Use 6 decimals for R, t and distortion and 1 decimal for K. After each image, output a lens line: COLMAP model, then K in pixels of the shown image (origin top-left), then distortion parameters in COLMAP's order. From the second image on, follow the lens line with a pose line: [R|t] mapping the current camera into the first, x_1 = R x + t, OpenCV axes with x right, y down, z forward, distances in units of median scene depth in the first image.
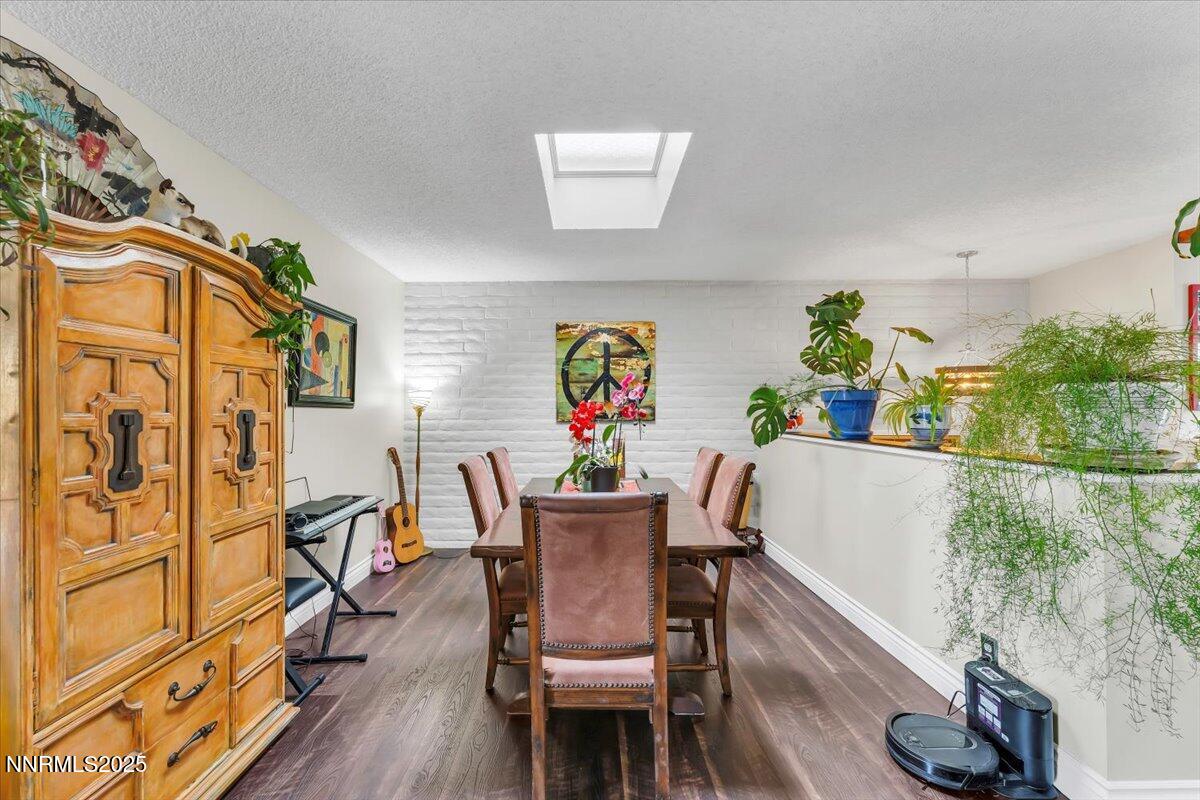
lens RADIAL K [[492.6, 0, 598.9], [0, 492.6, 401.0], [0, 0, 1]] dist [0.001749, -0.000005]
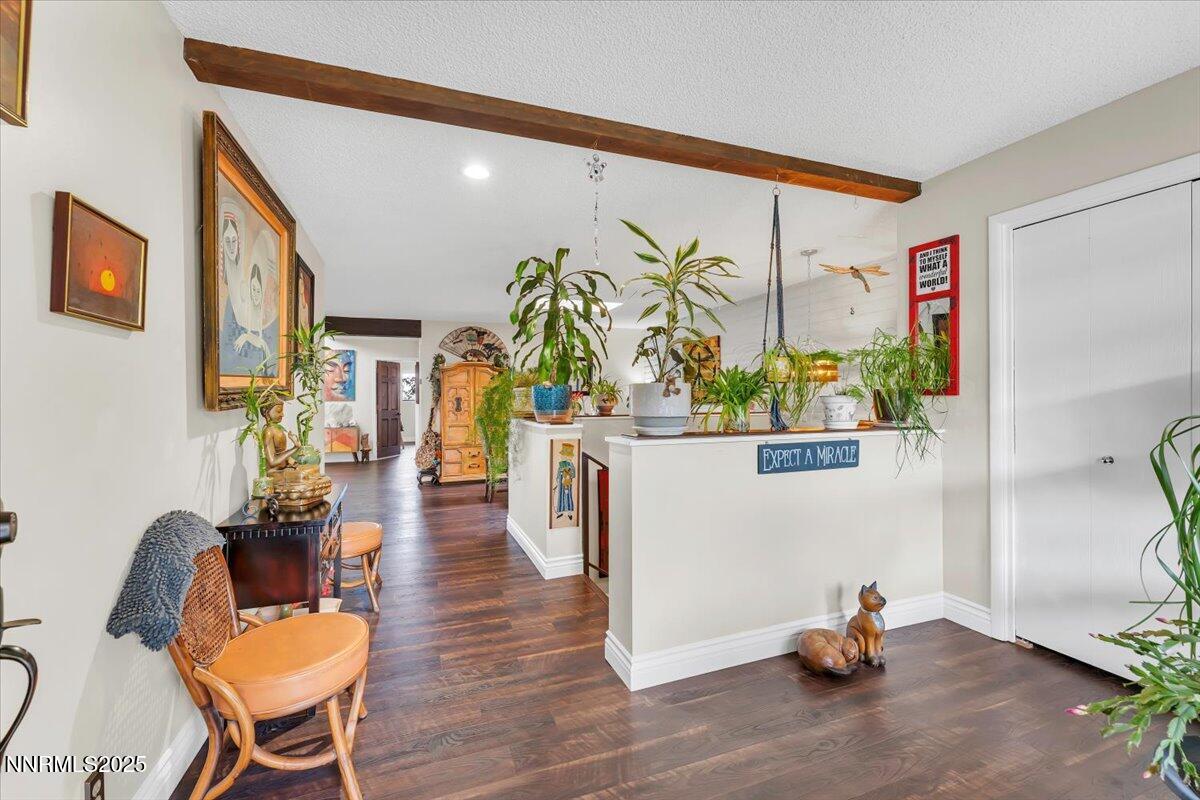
lens RADIAL K [[496.7, 0, 596.1], [0, 496.7, 395.3], [0, 0, 1]] dist [0.000124, 0.000034]
pose [[0.329382, -0.004143, -0.944188, 3.350139], [0.023321, 0.999721, 0.003748, 0.007813], [0.943909, -0.023254, 0.329387, 0.434056]]
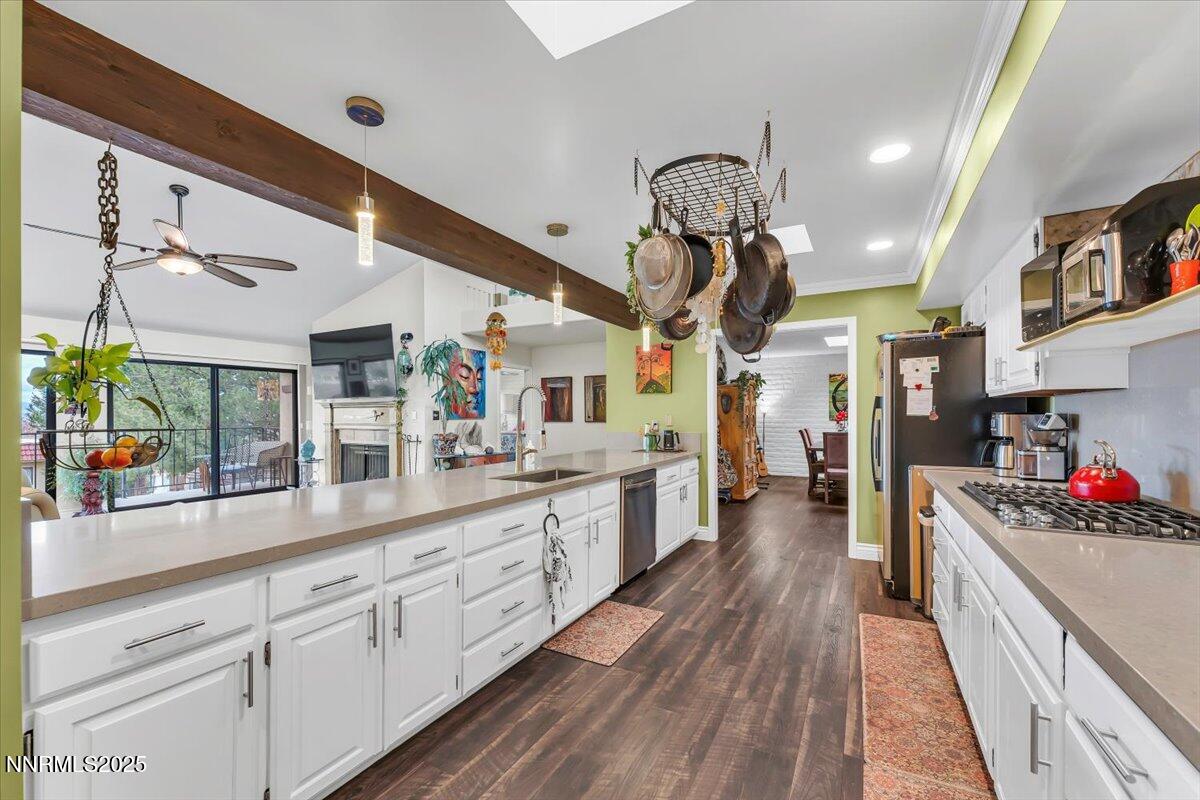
lens RADIAL K [[487.4, 0, 601.5], [0, 487.4, 415.4], [0, 0, 1]] dist [-0.000571, 0.000031]
pose [[0.869310, 0.001056, -0.494266, 0.241377], [0.009529, 0.999776, 0.018895, -0.063443], [0.494176, -0.021136, 0.869105, -3.230236]]
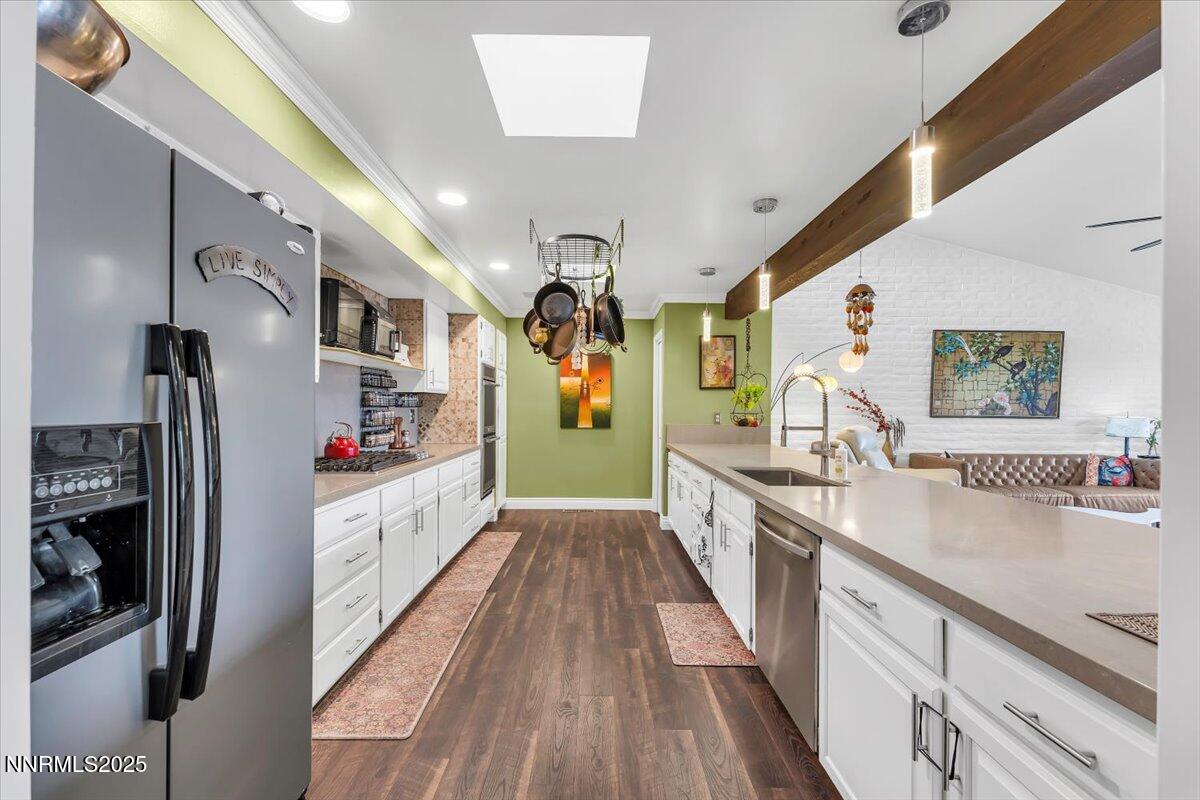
lens RADIAL K [[486.5, 0, 596.8], [0, 486.5, 408.7], [0, 0, 1]] dist [0.000848, 0.000199]
pose [[-0.999850, -0.006613, 0.015982, -0.205767], [-0.006903, 0.999812, -0.018145, -0.003737], [-0.015859, -0.018253, -0.999708, -0.390038]]
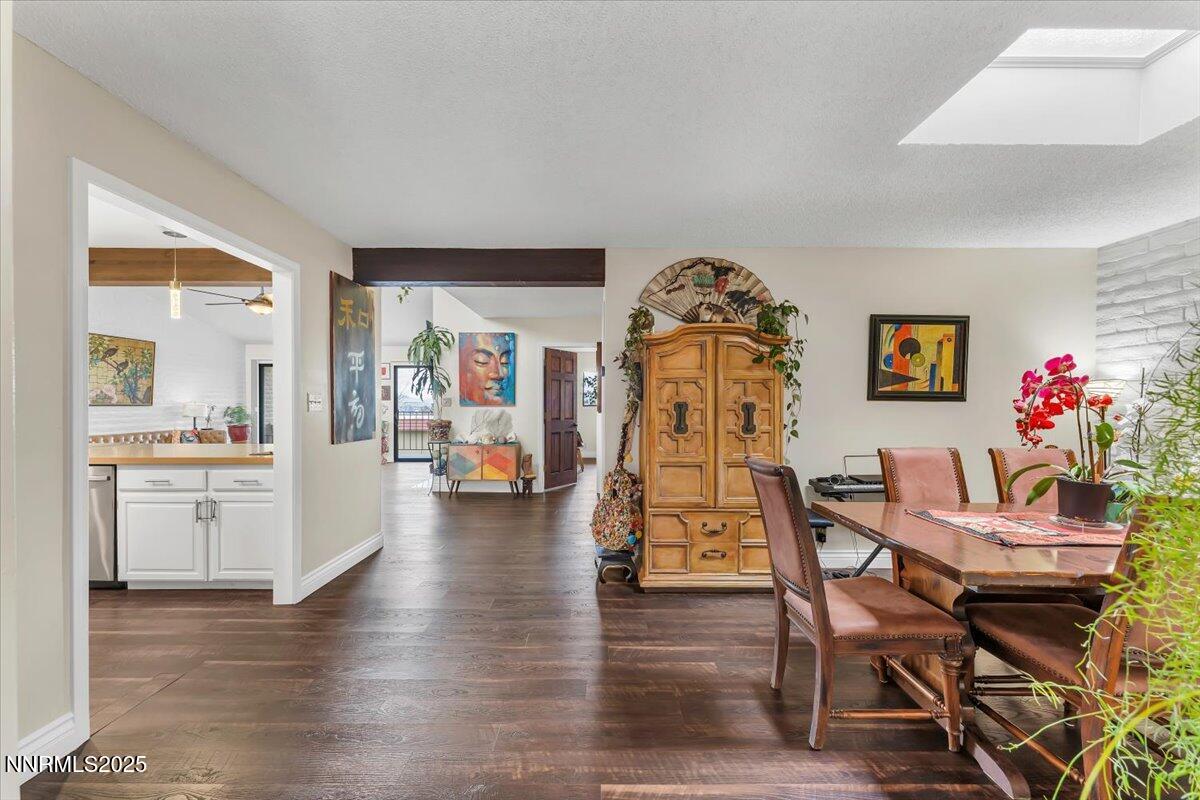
lens RADIAL K [[482.5, 0, 597.6], [0, 482.5, 407.3], [0, 0, 1]] dist [0.000872, 0.000012]
pose [[-0.018846, 0.010925, -0.999763, 1.056005], [0.014488, 0.999838, 0.010652, 0.009085], [0.999717, -0.014284, -0.019001, 0.431577]]
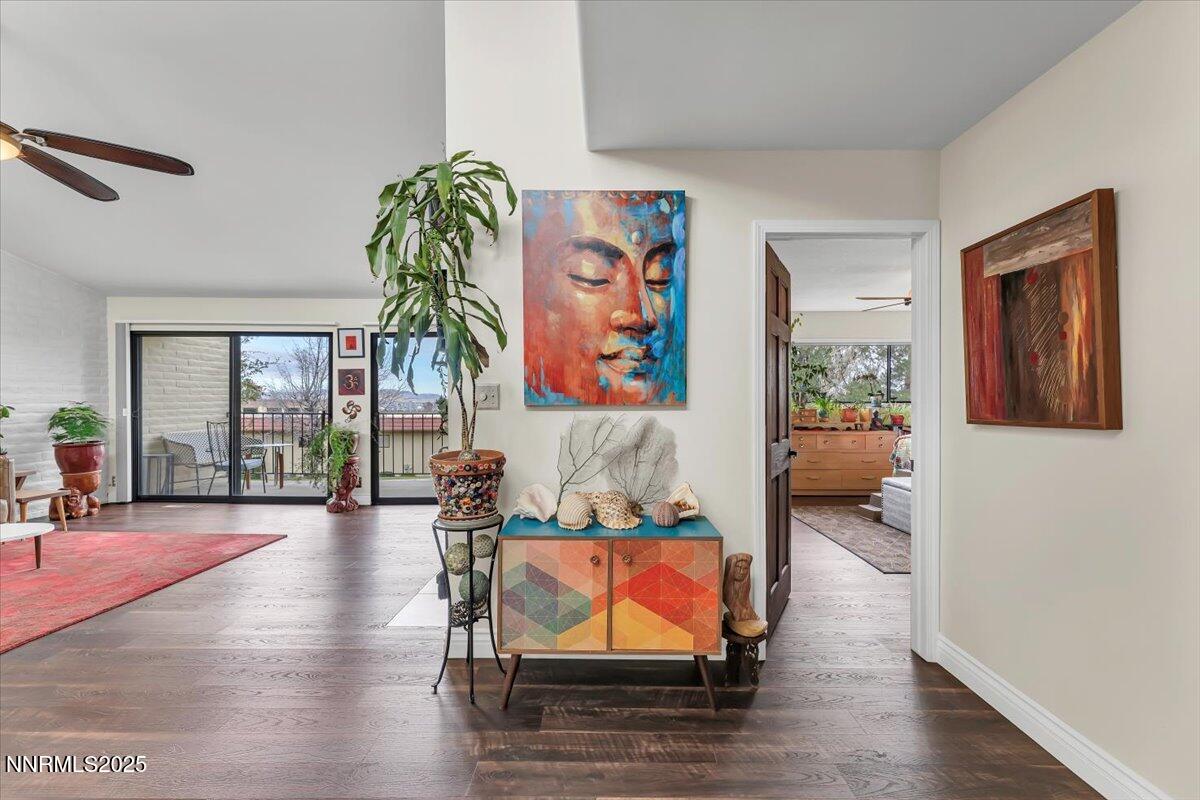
lens RADIAL K [[492.6, 0, 598.9], [0, 492.6, 401.0], [0, 0, 1]] dist [0.001749, -0.000005]
pose [[-0.026552, 0.008599, -0.999610, -1.279307], [0.019831, 0.999771, 0.008074, -0.002019], [0.999451, -0.019609, -0.026717, -0.444596]]
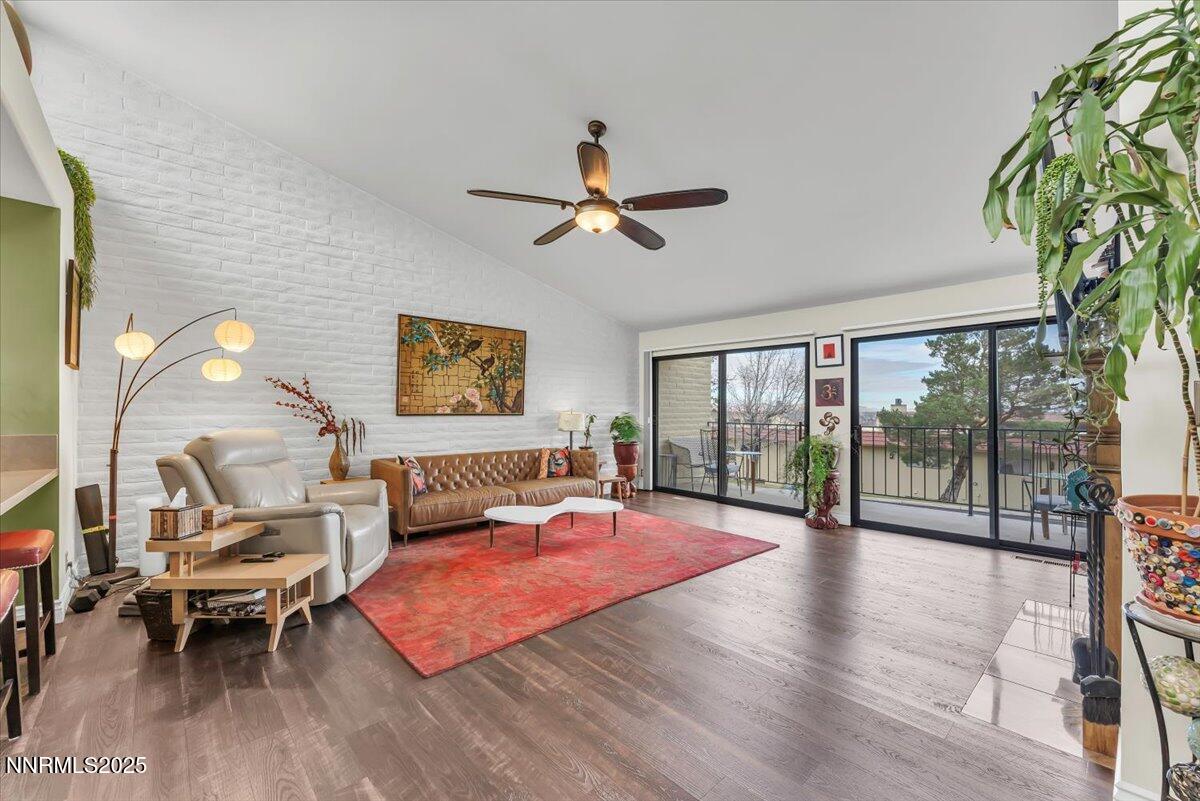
lens RADIAL K [[482.5, 0, 597.6], [0, 482.5, 407.8], [0, 0, 1]] dist [0.000872, 0.000012]
pose [[-0.751535, -0.001849, -0.659691, -1.404434], [0.013428, 0.999746, -0.018100, -0.001923], [0.659557, -0.022461, -0.751319, -0.840223]]
